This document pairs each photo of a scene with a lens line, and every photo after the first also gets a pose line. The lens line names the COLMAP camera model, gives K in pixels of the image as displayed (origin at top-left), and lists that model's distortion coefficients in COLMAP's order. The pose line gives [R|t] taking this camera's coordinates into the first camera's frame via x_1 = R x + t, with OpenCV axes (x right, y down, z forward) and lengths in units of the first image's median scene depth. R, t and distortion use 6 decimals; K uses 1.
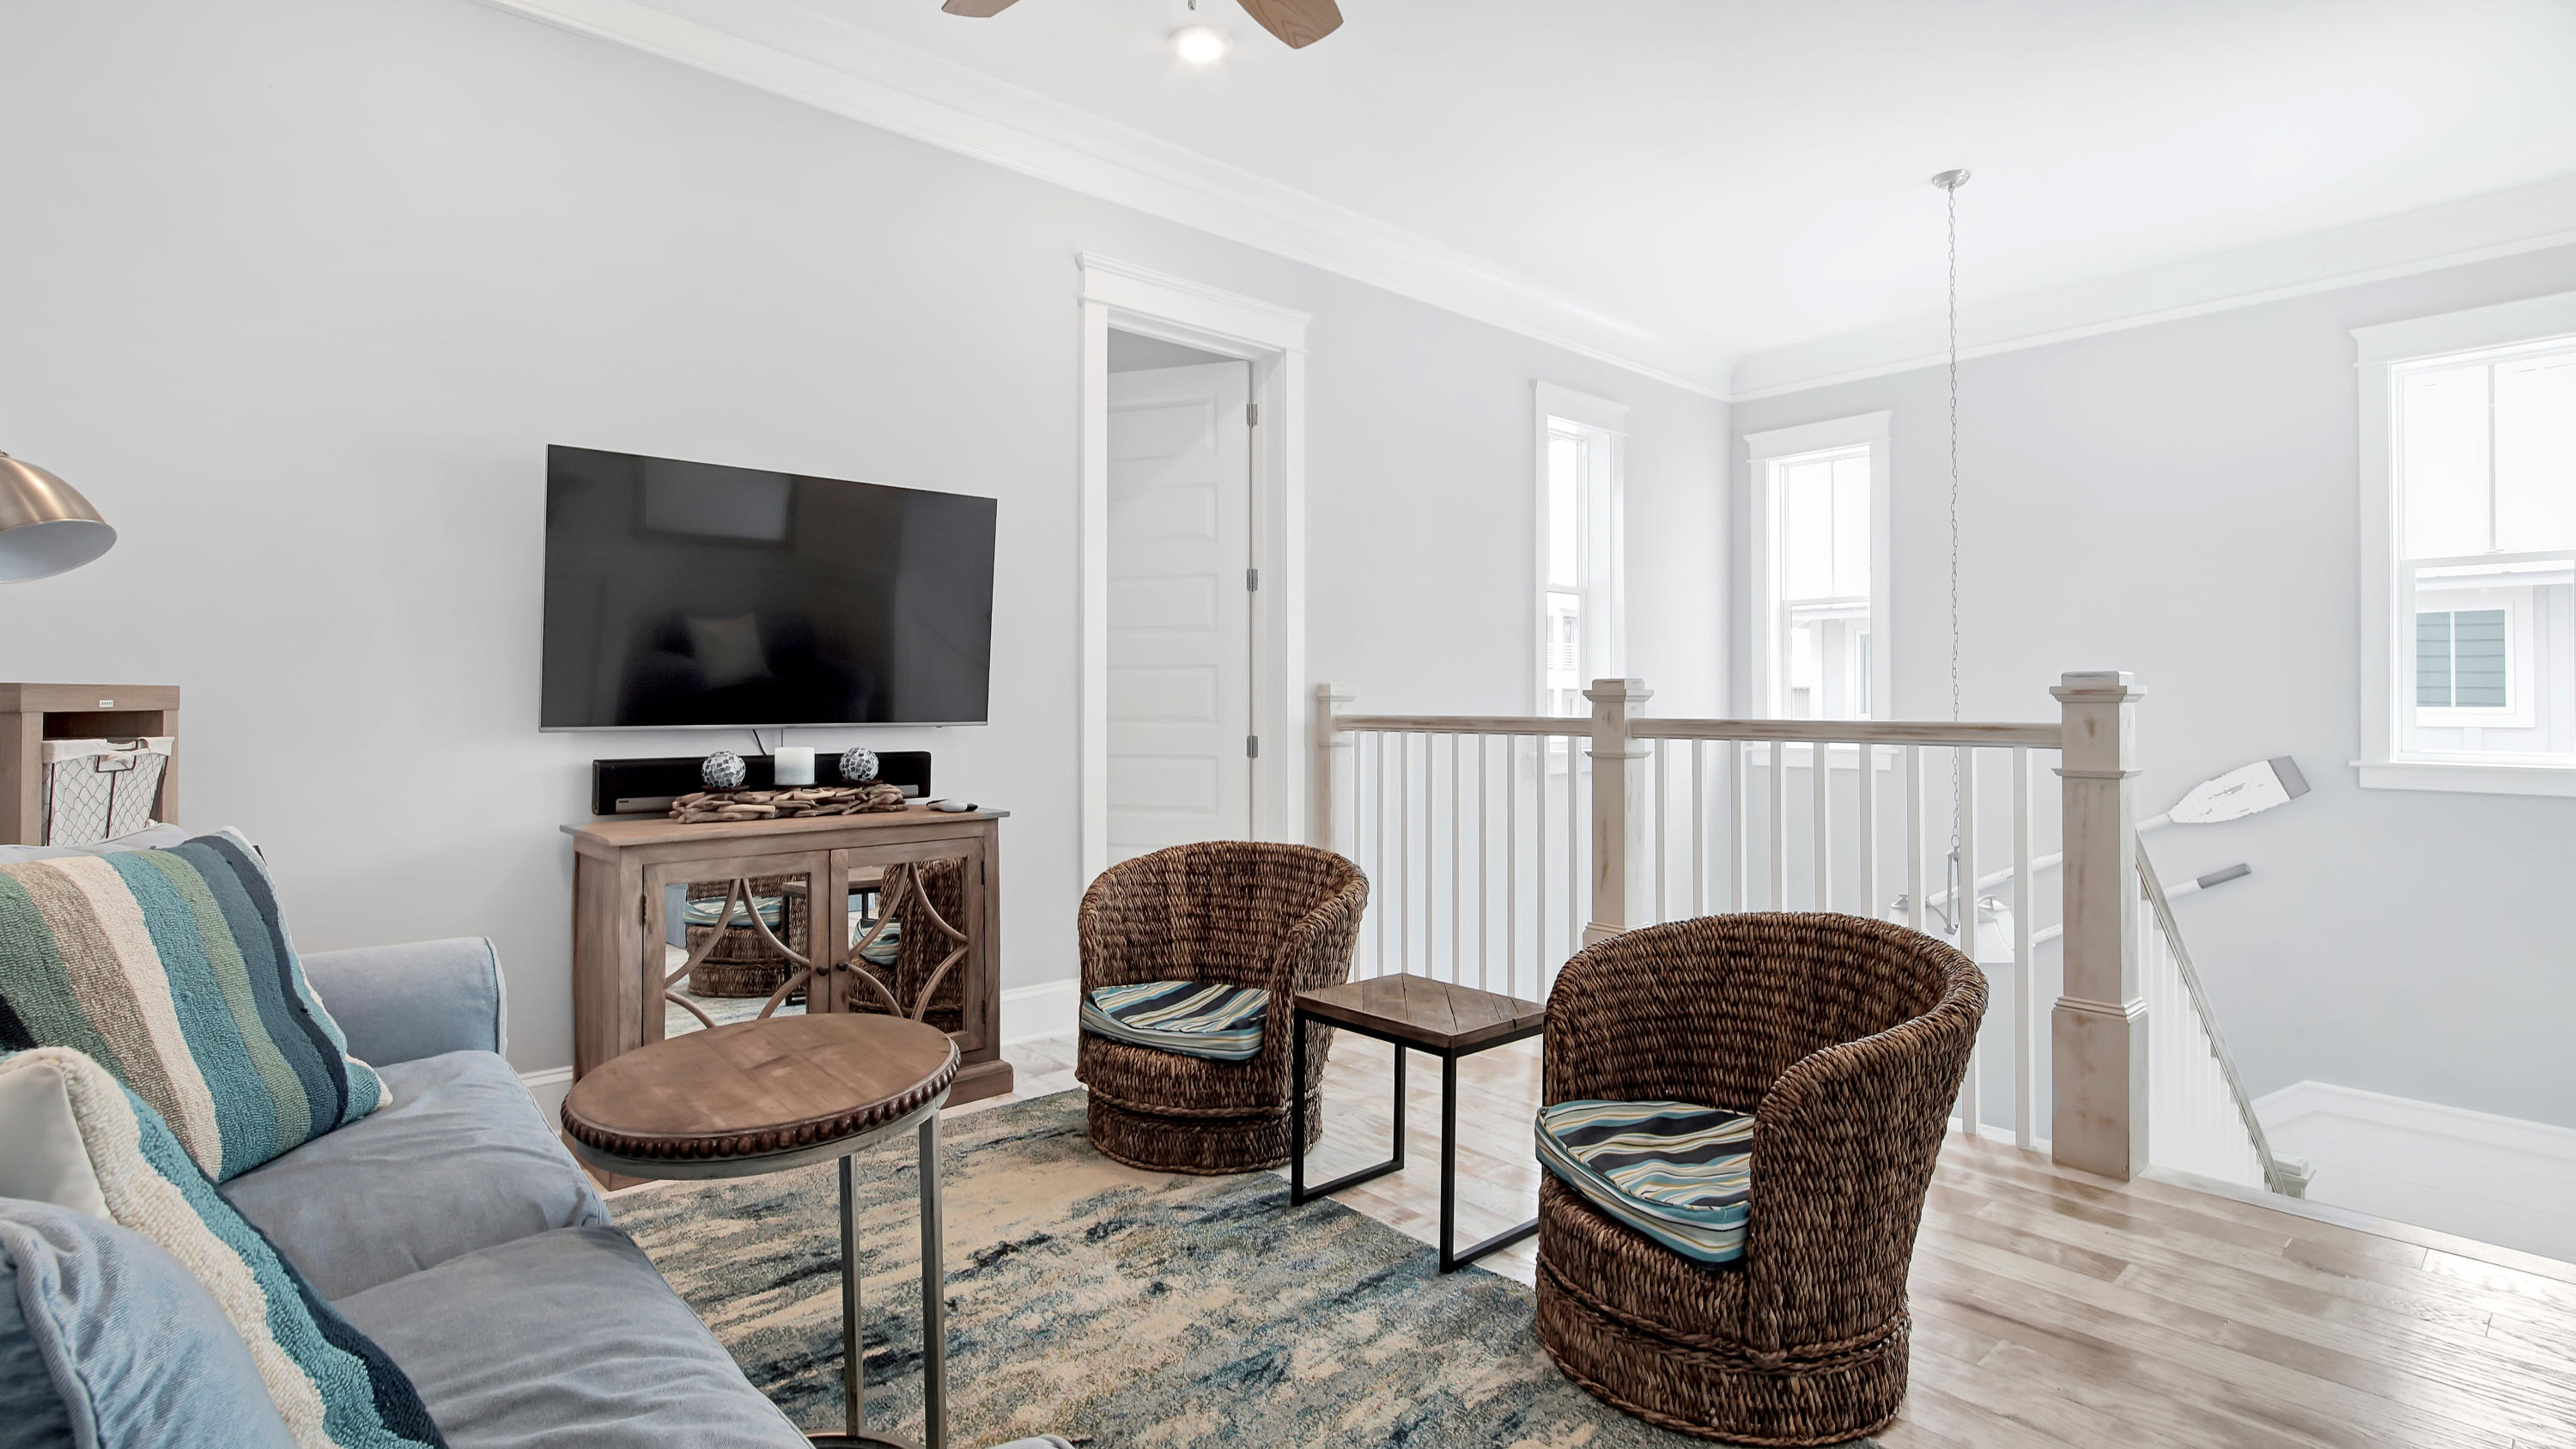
lens RADIAL K [[1243.5, 0, 1284.3], [0, 1243.5, 714.8], [0, 0, 1]] dist [-0.003076, -0.001001]
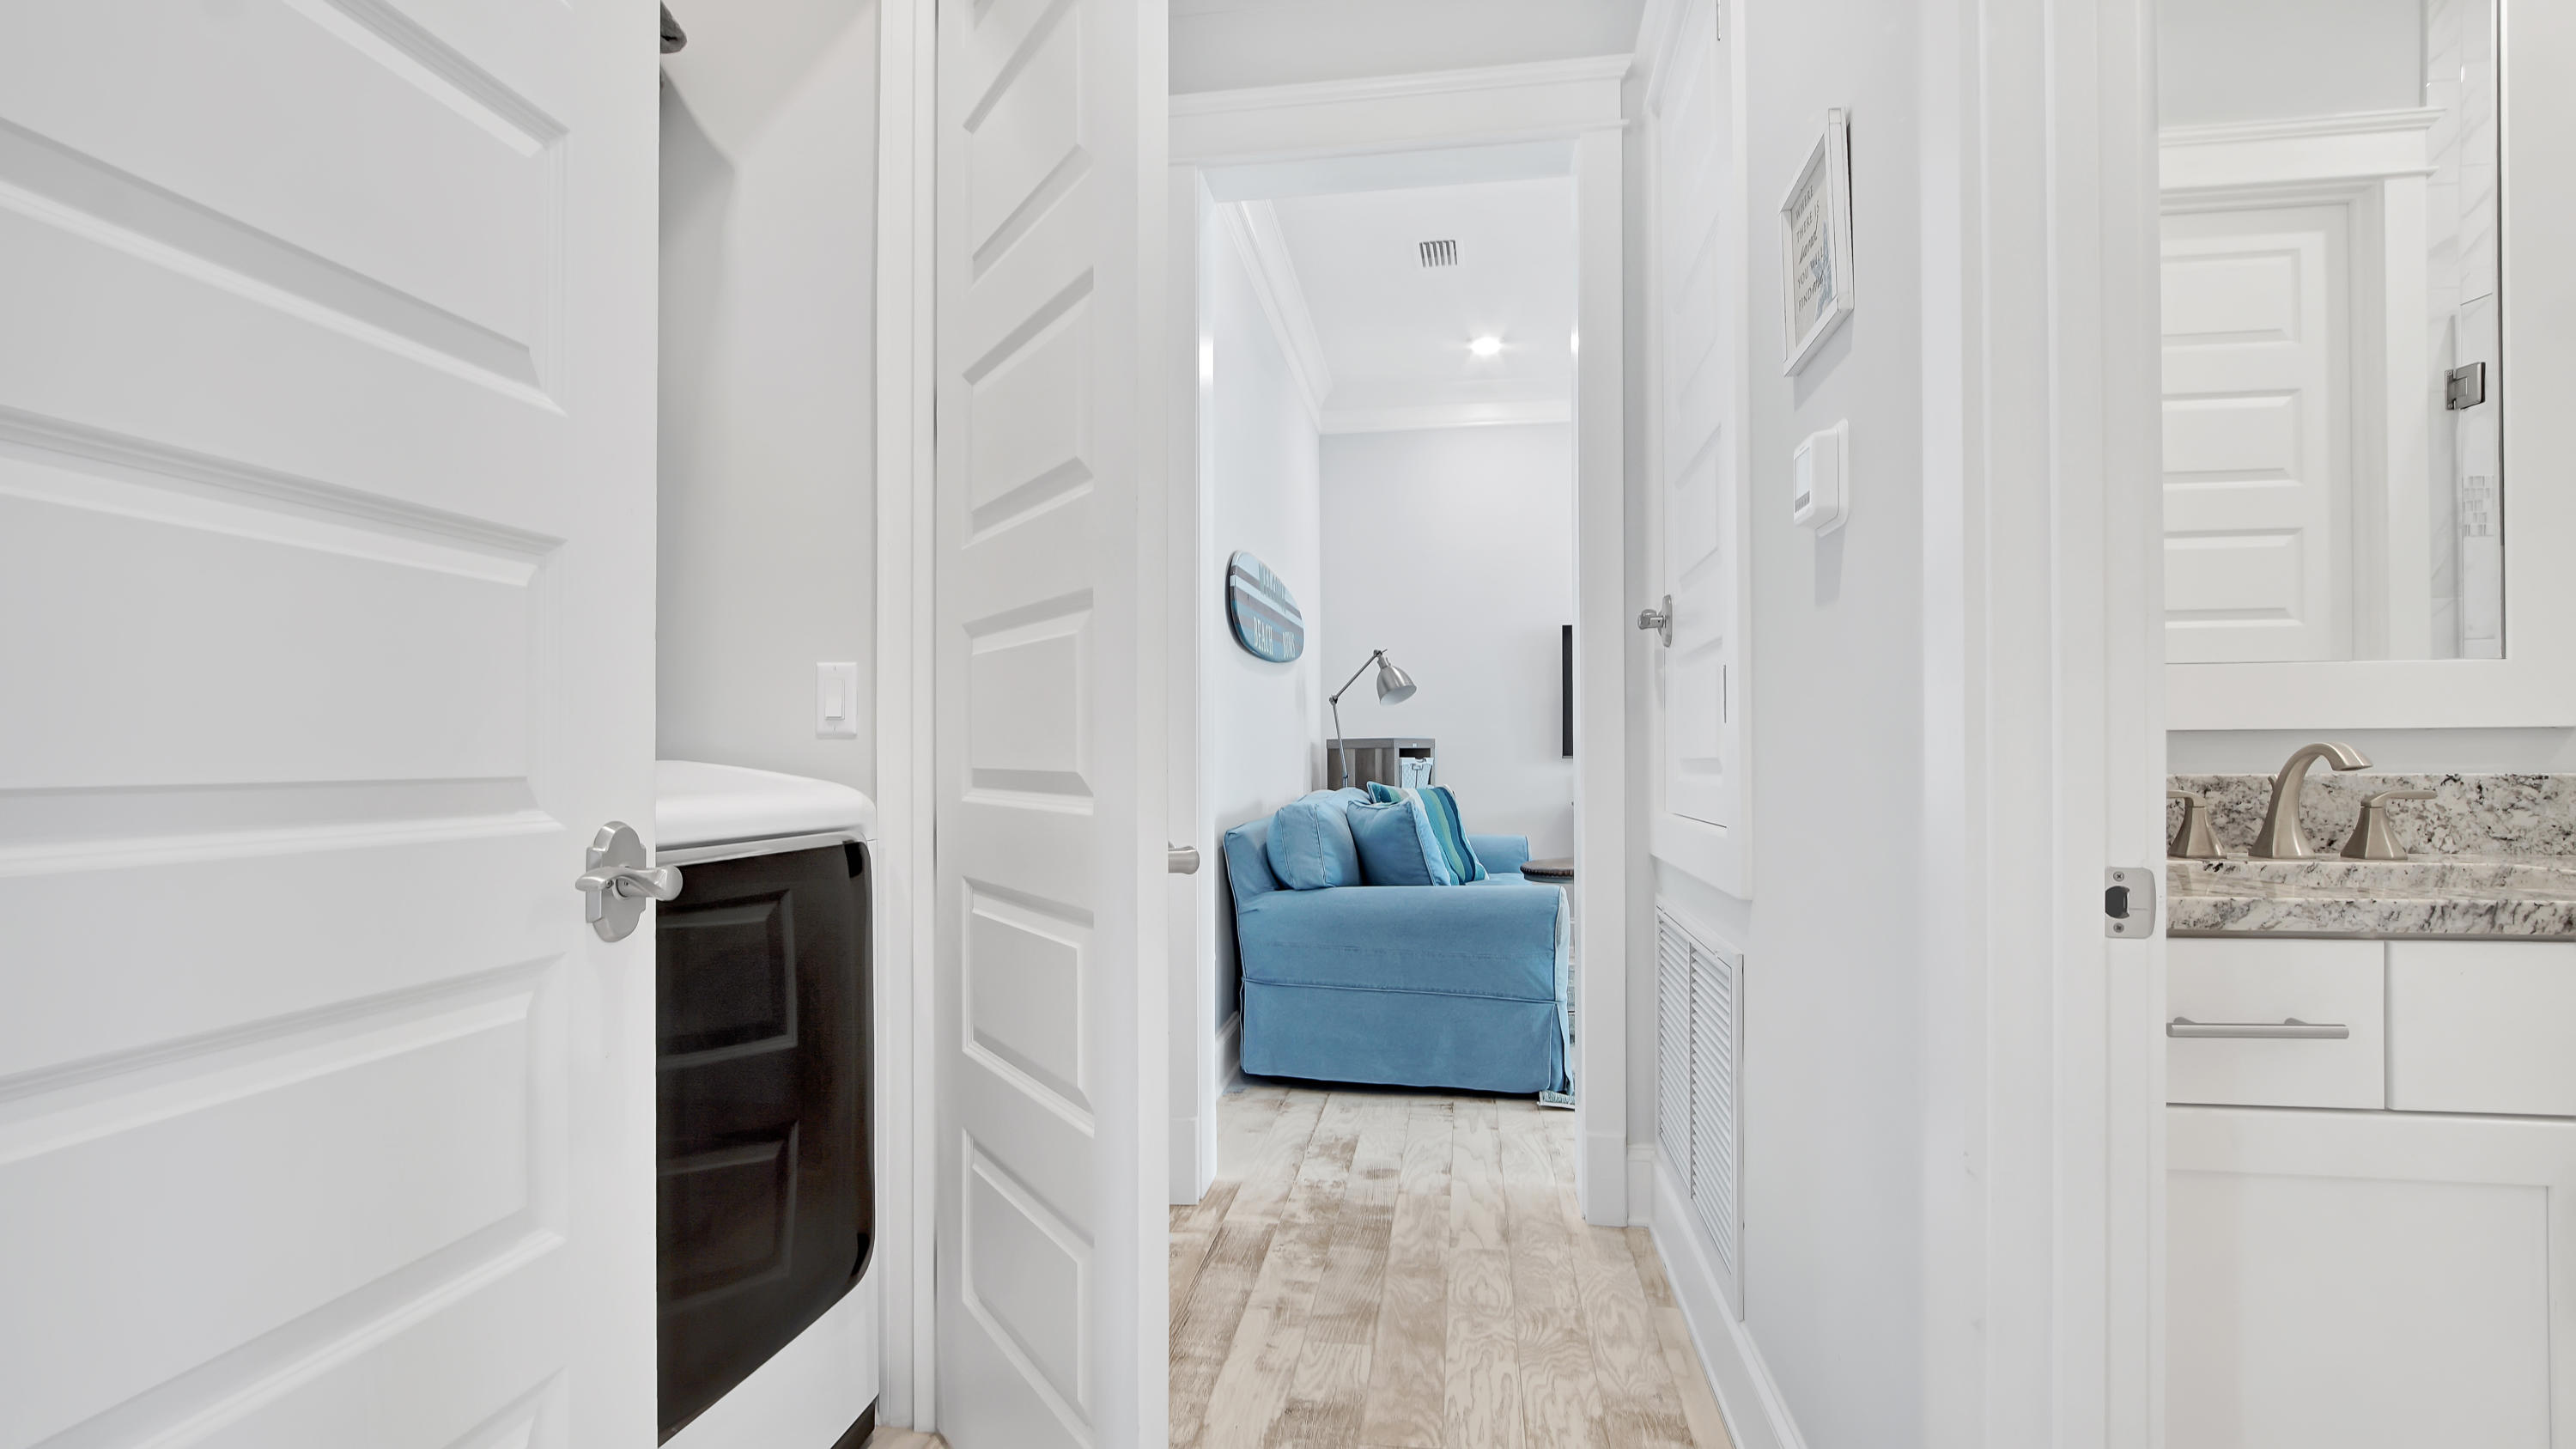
lens RADIAL K [[1189.2, 0, 1289.8], [0, 1189.2, 716.0], [0, 0, 1]] dist [-0.002307, -0.000162]
pose [[0.655180, -0.026624, -0.755004, 1.037756], [0.005053, 0.999511, -0.030862, 0.008133], [0.755456, 0.016405, 0.654994, -1.130939]]
